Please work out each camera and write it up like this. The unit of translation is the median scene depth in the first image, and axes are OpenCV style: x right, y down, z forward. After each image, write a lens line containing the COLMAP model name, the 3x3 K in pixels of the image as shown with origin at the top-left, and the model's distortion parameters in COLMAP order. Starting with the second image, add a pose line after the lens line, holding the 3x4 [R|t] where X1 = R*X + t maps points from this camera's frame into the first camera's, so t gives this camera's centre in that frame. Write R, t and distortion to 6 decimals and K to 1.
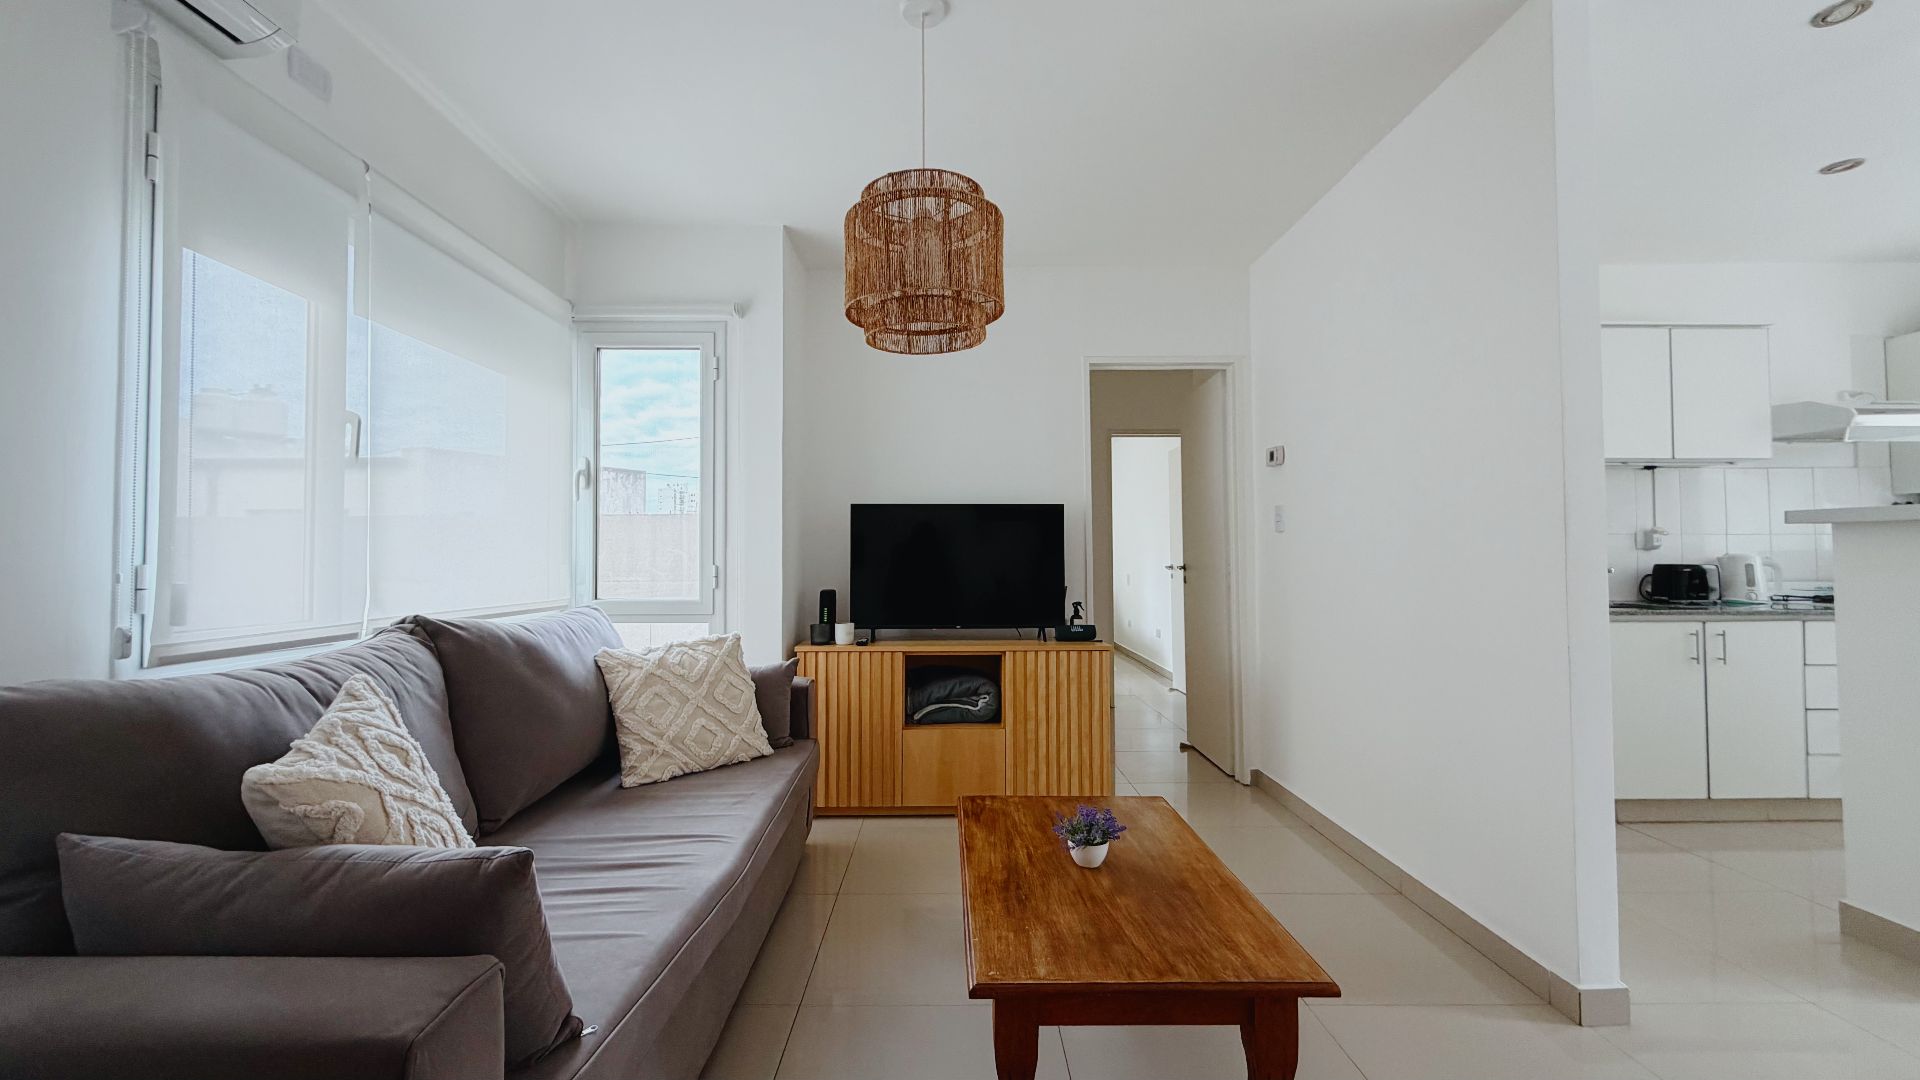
lens RADIAL K [[741.5, 0, 966.2], [0, 741.5, 532.4], [0, 0, 1]] dist [-0.000725, -0.000011]
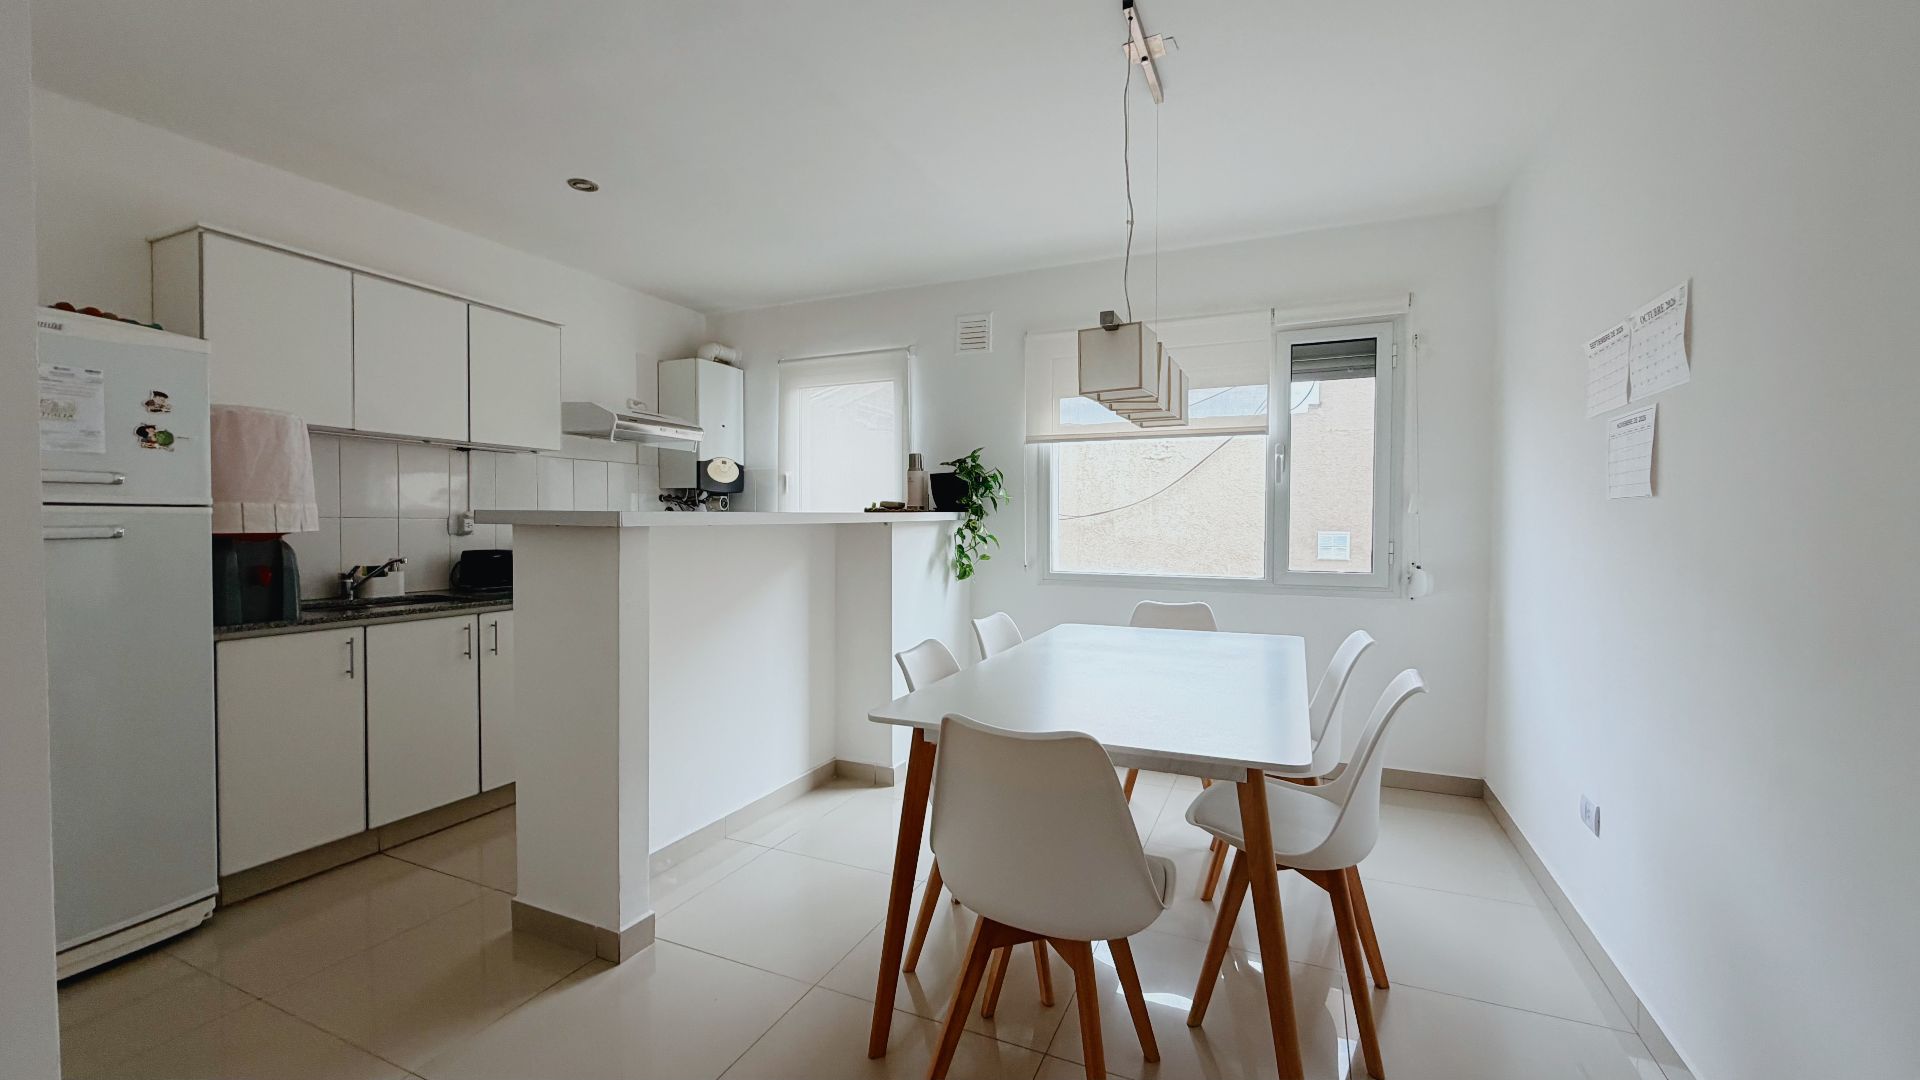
lens RADIAL K [[741.5, 0, 959.7], [0, 741.5, 537.9], [0, 0, 1]] dist [-0.000725, -0.000011]
pose [[0.425632, -0.012658, 0.904808, 0.353041], [-0.018062, 0.999584, 0.022480, -0.006995], [-0.904716, -0.025911, 0.425226, 0.015182]]
